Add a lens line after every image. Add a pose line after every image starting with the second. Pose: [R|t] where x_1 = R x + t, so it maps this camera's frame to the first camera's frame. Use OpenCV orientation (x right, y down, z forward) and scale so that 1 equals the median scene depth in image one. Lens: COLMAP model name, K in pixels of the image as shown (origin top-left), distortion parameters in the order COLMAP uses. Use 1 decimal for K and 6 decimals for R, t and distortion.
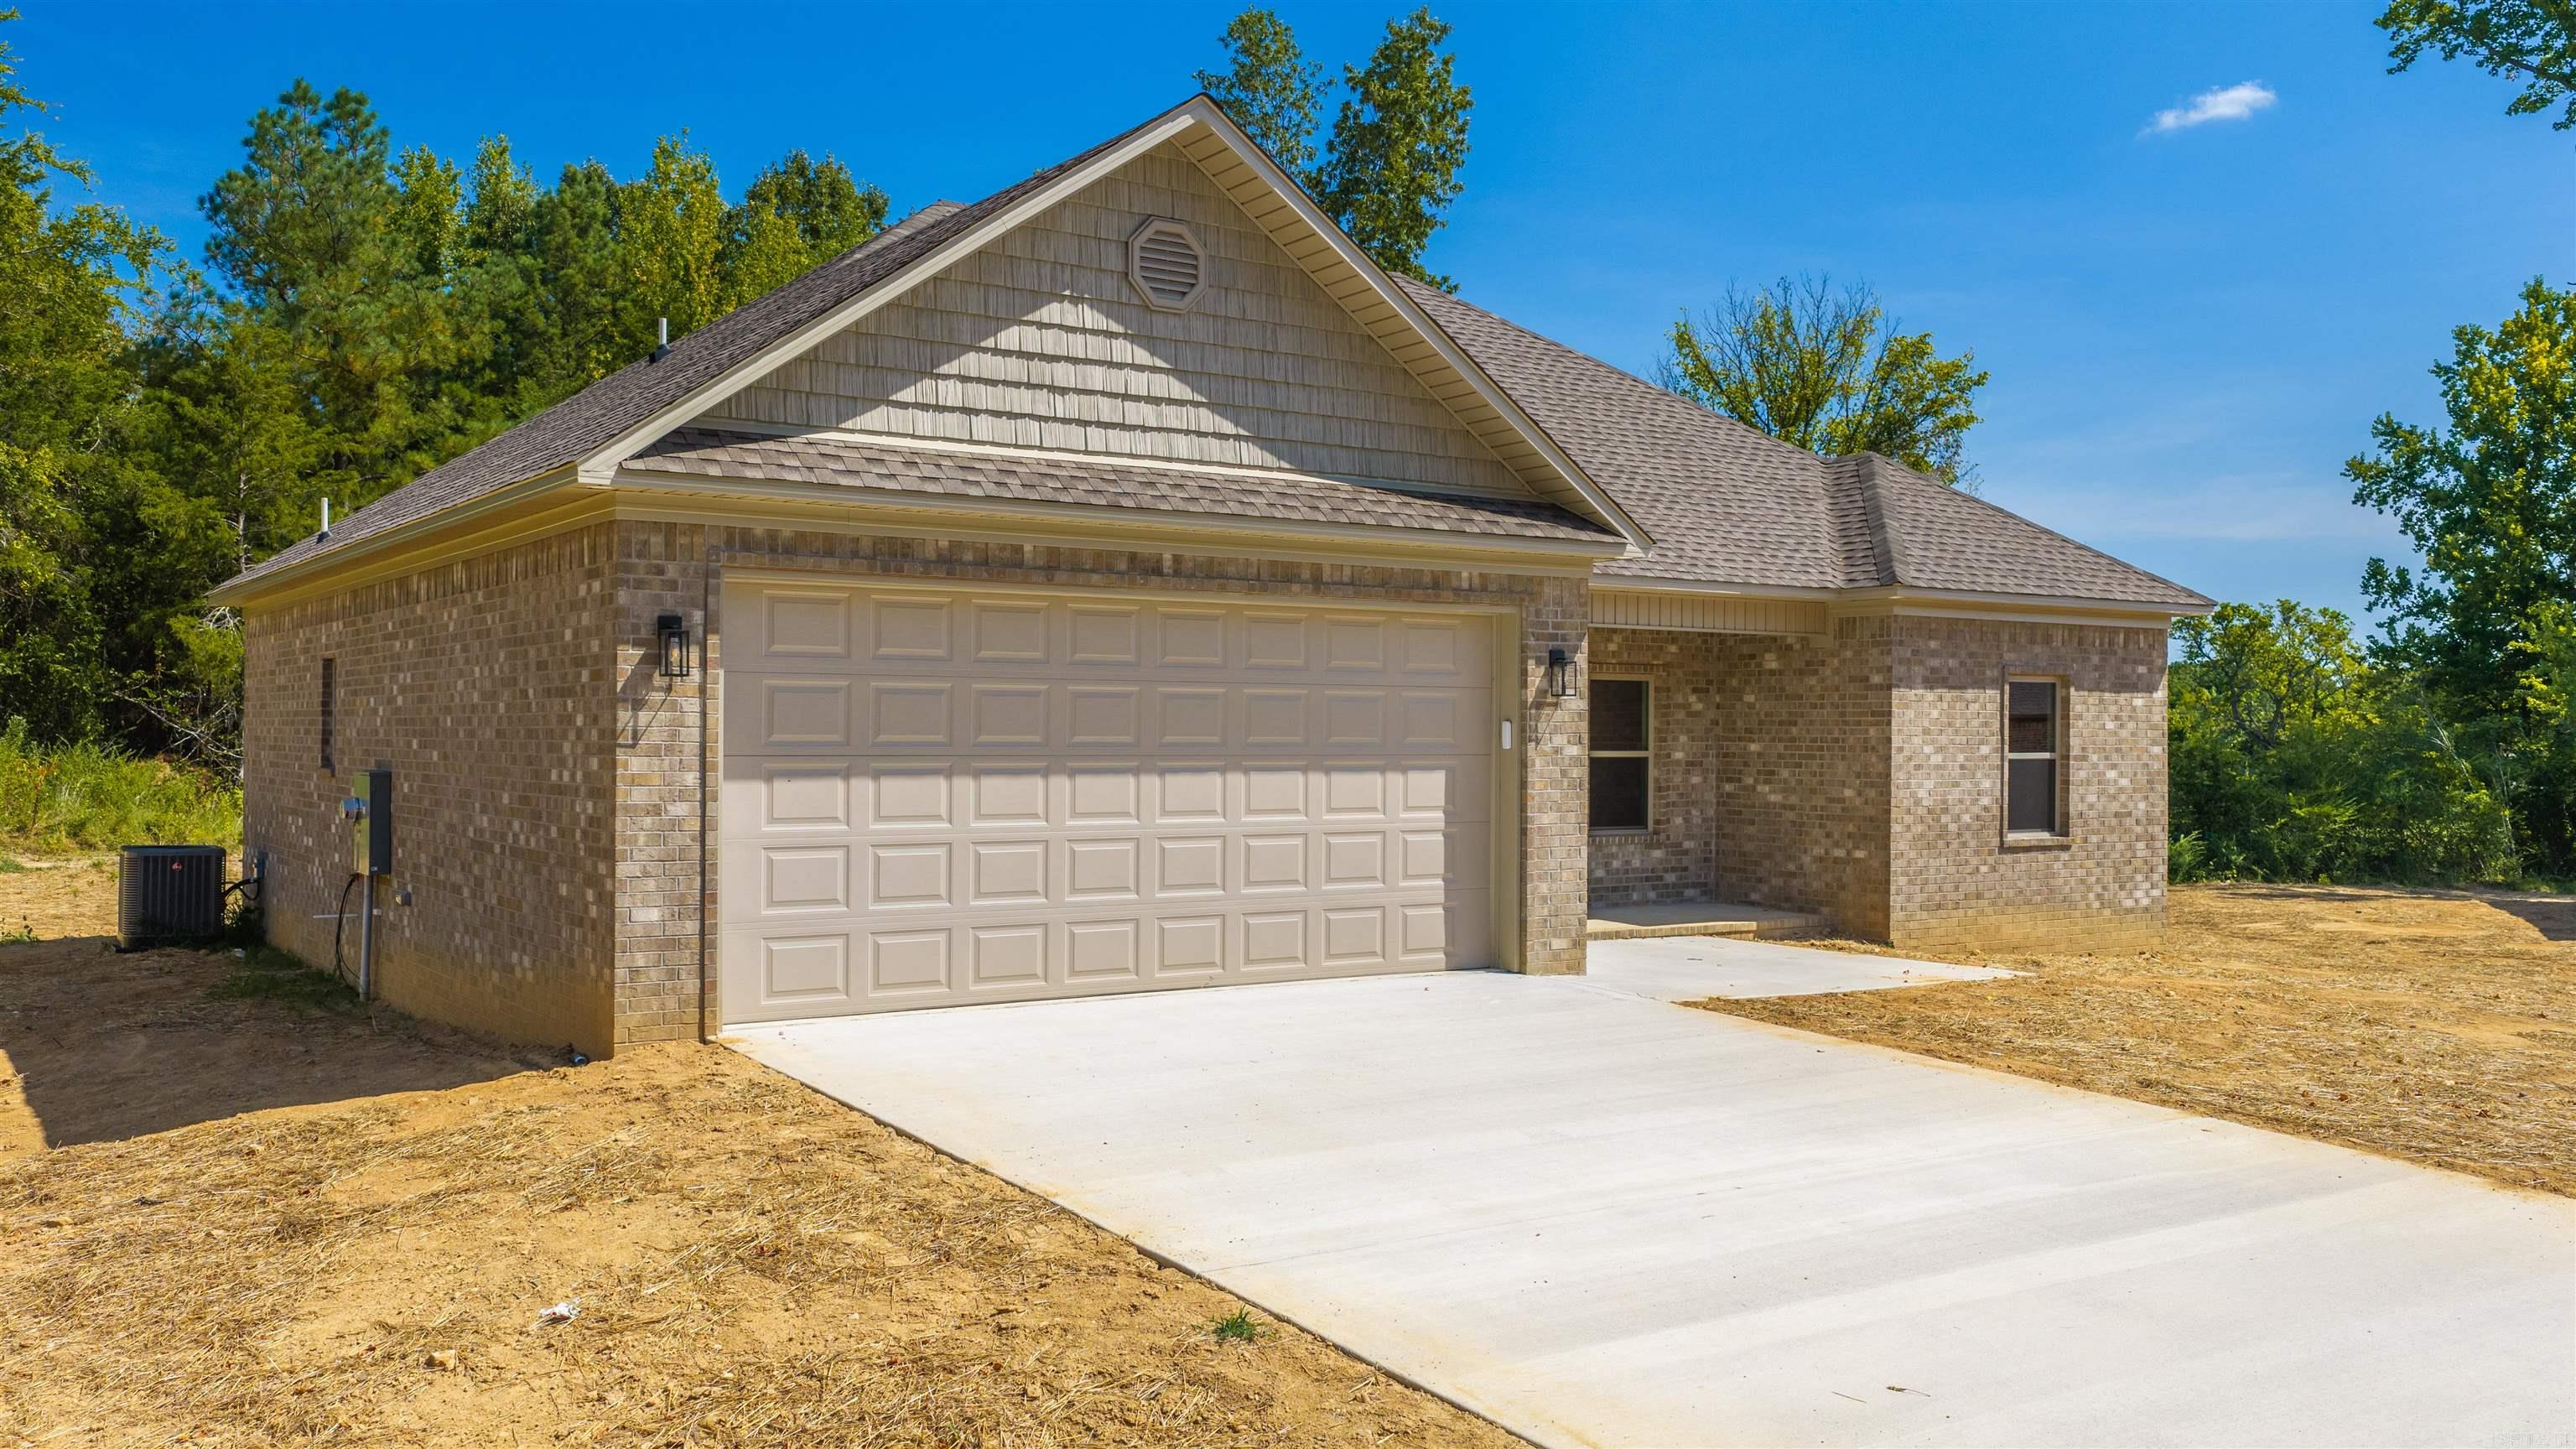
lens RADIAL K [[2127.8, 0, 1288.0], [0, 2127.8, 724.5], [0, 0, 1]] dist [0.033119, -0.073280]
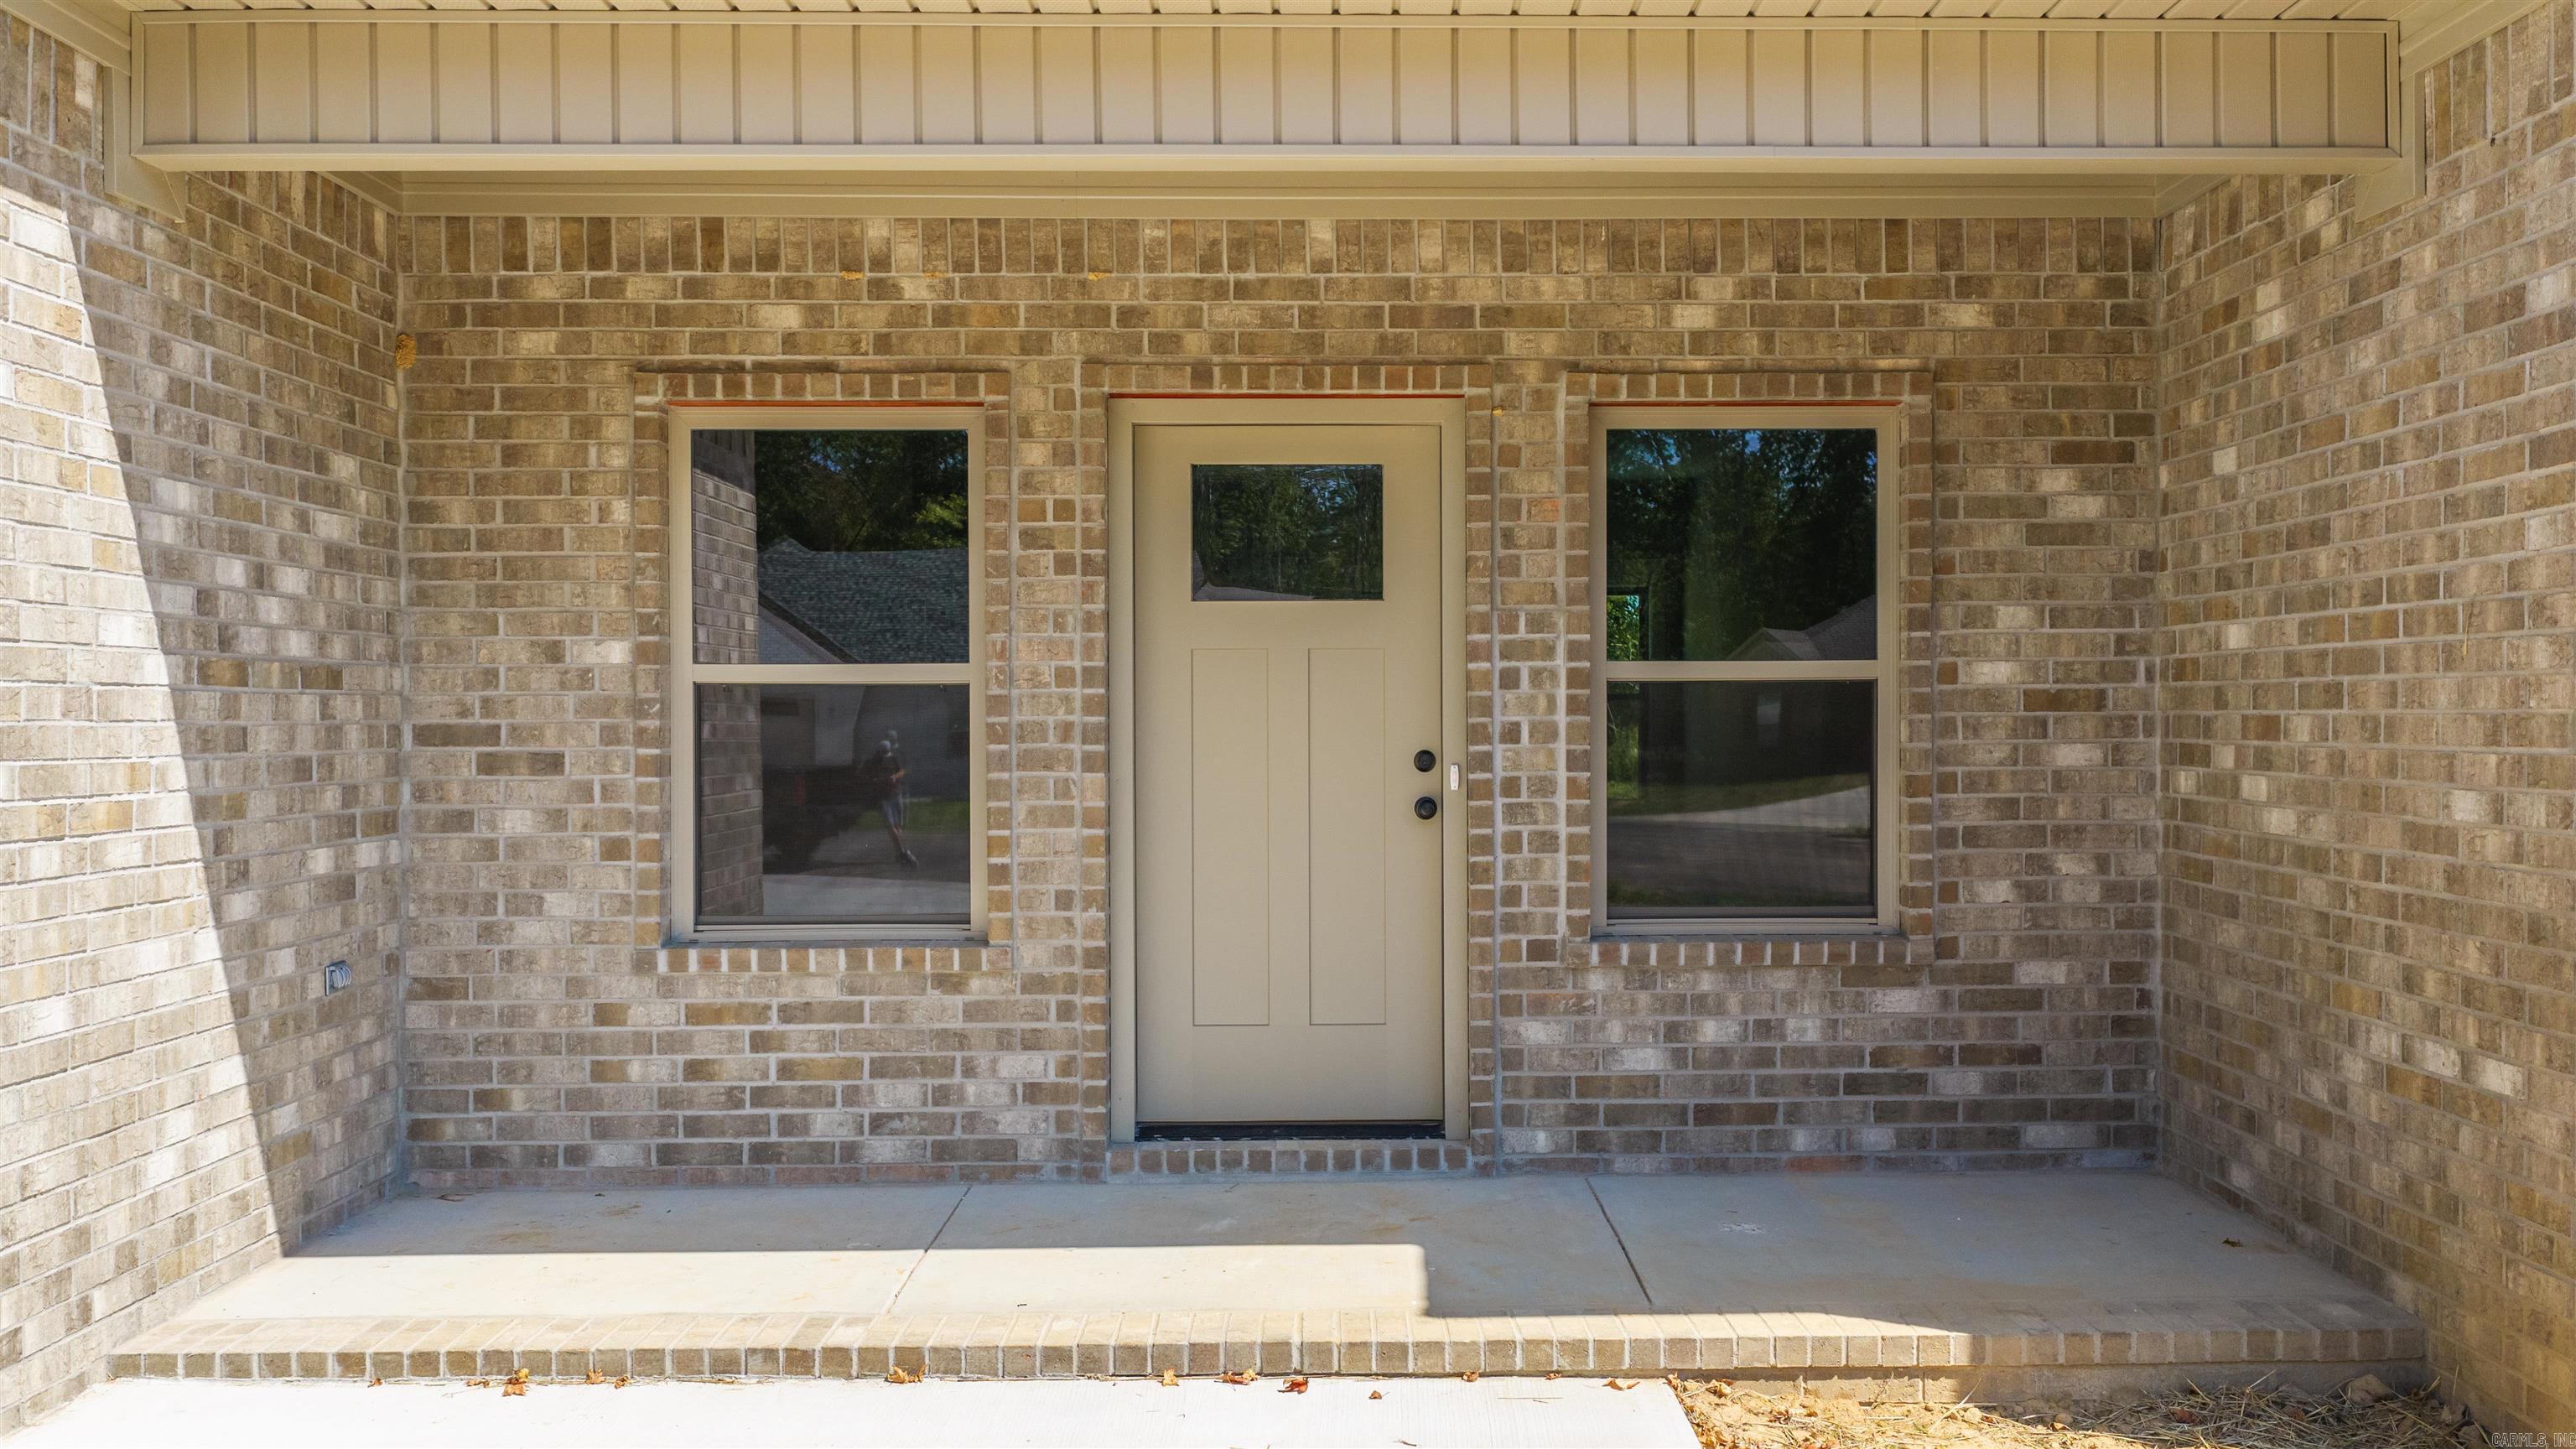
lens RADIAL K [[2215.6, 0, 1364.0], [0, 2215.6, 729.6], [0, 0, 1]] dist [0.015025, 0.000642]
pose [[0.843830, -0.007427, -0.536560, 0.291928], [0.012239, 0.999910, 0.005409, 0.020804], [0.536471, -0.011131, 0.843845, 0.731955]]
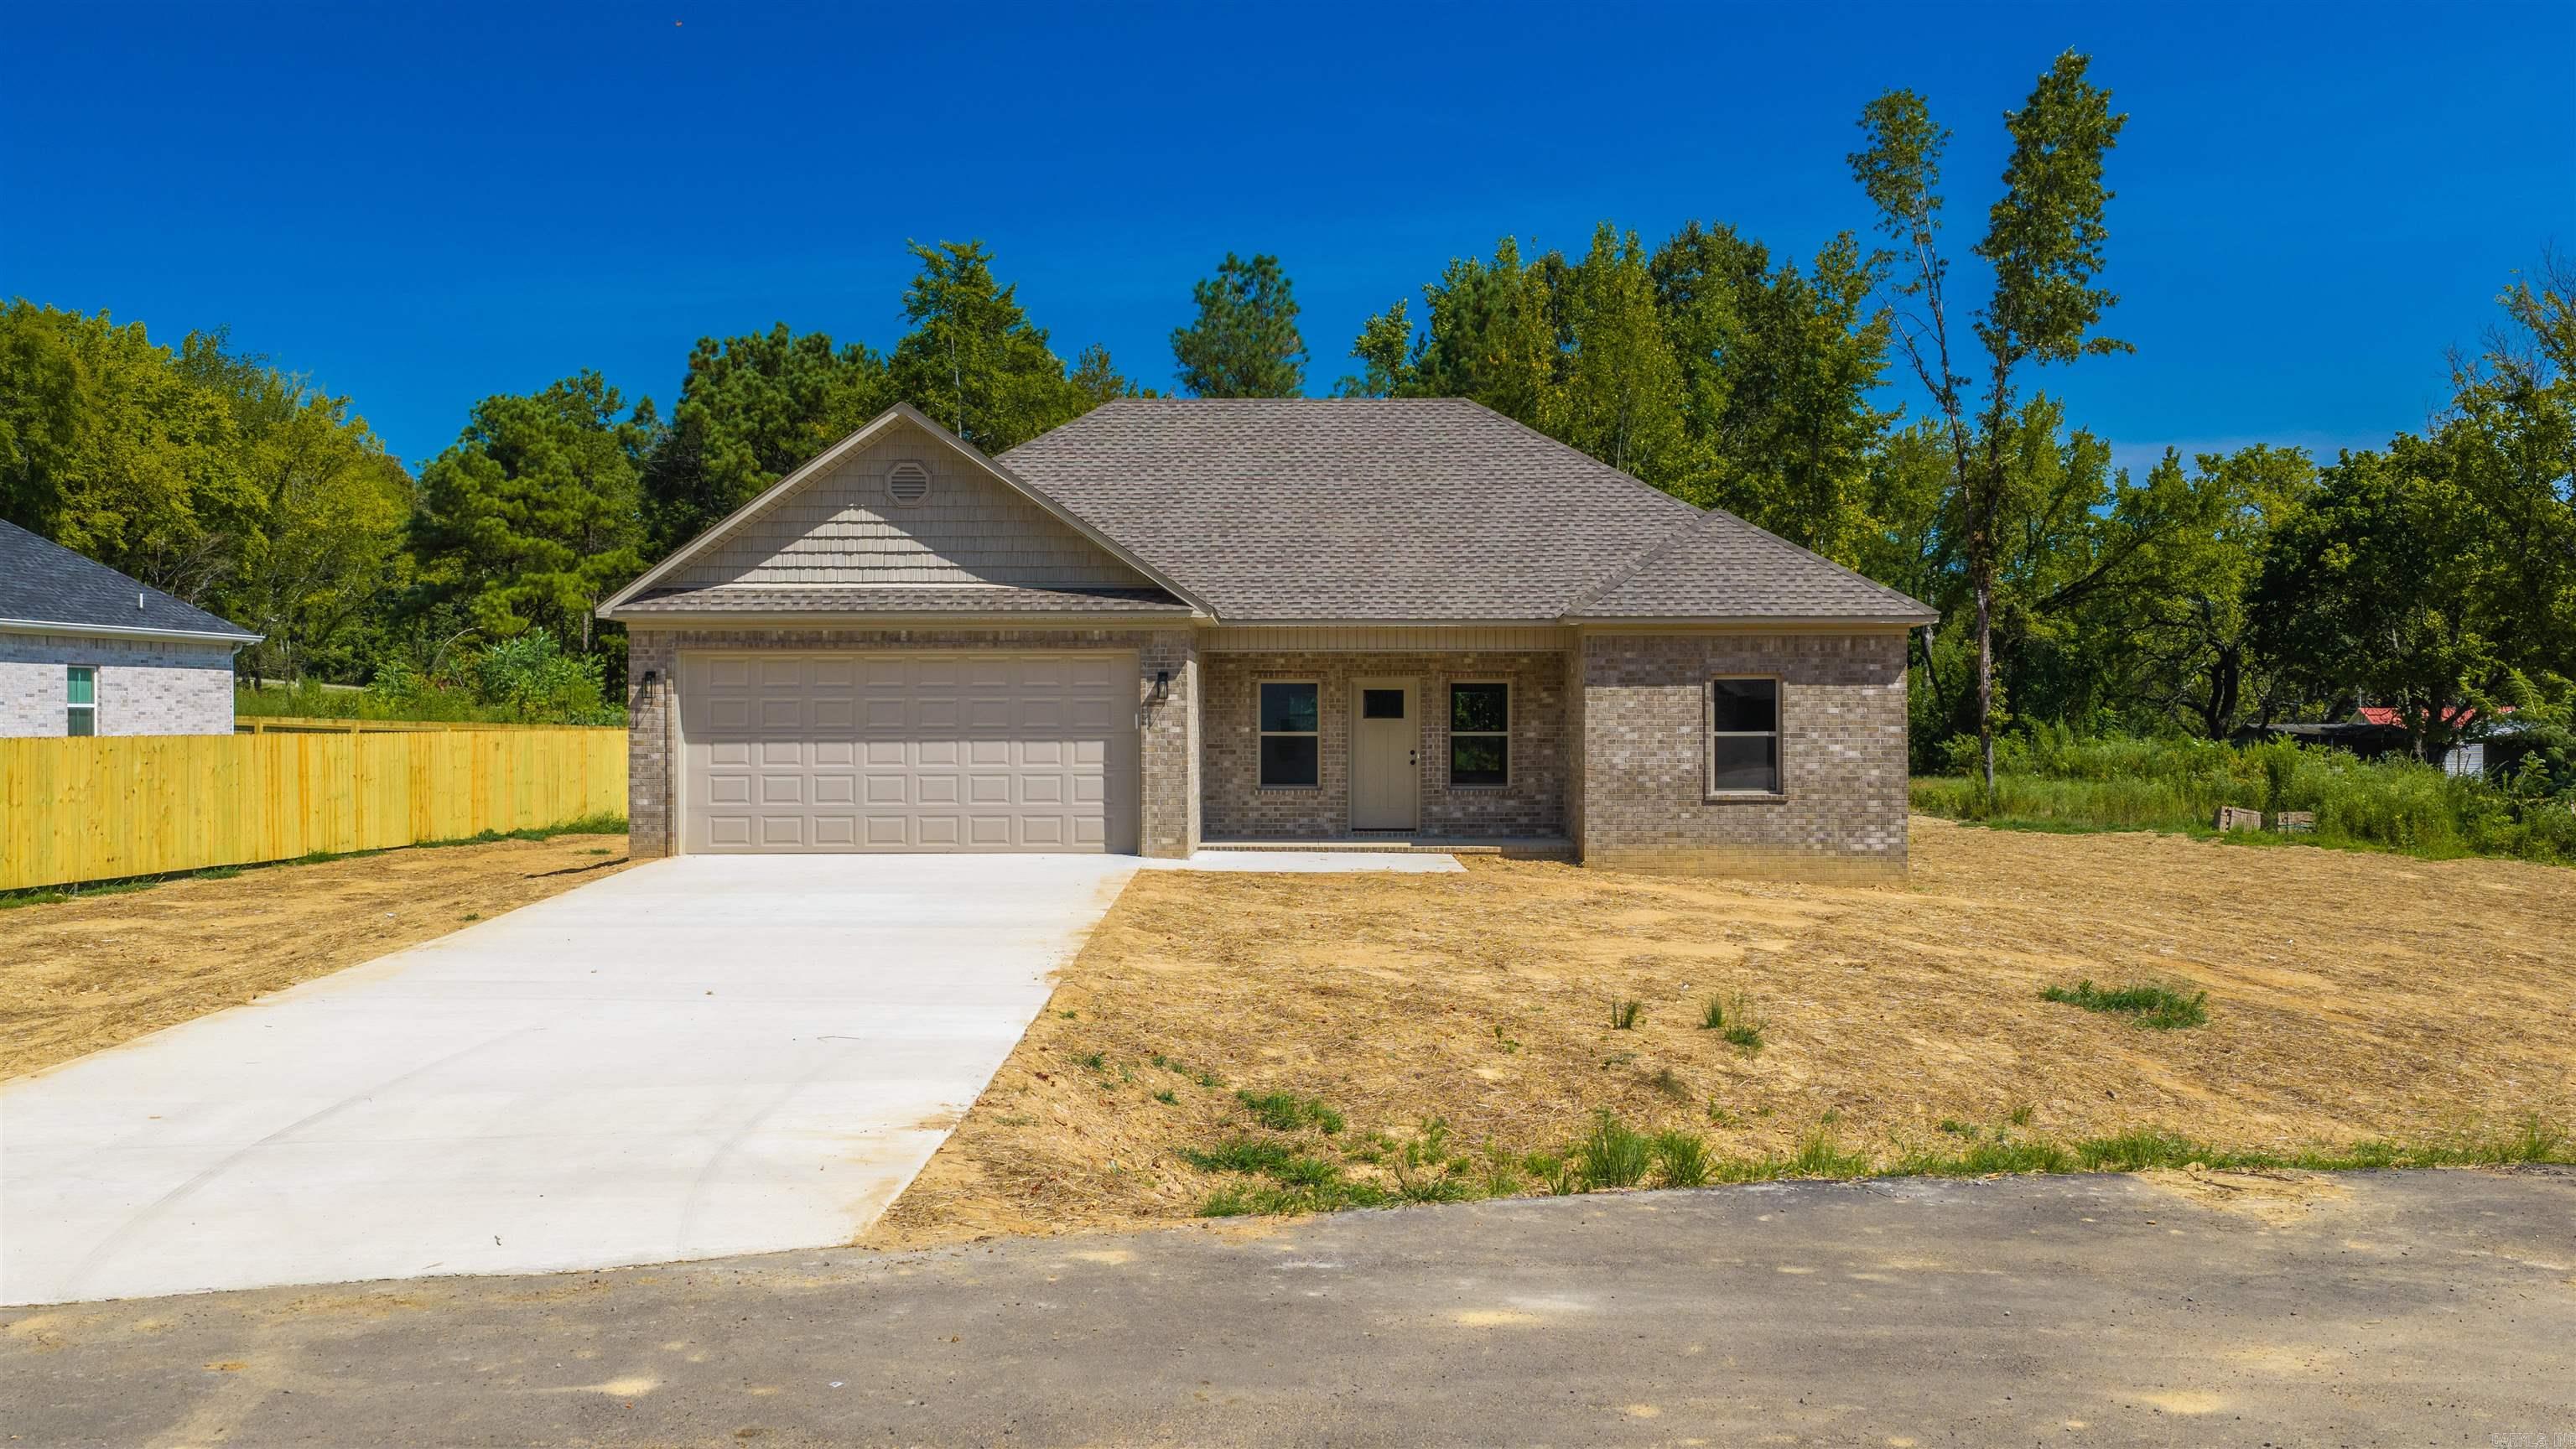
lens RADIAL K [[2120.3, 0, 1288.0], [0, 2120.3, 724.5], [0, 0, 1]] dist [0.050304, -0.103050]
pose [[0.822142, -0.006954, -0.569240, 0.913111], [0.008326, 0.999965, -0.000191, 0.006933], [0.569222, -0.004583, 0.822171, -0.282328]]
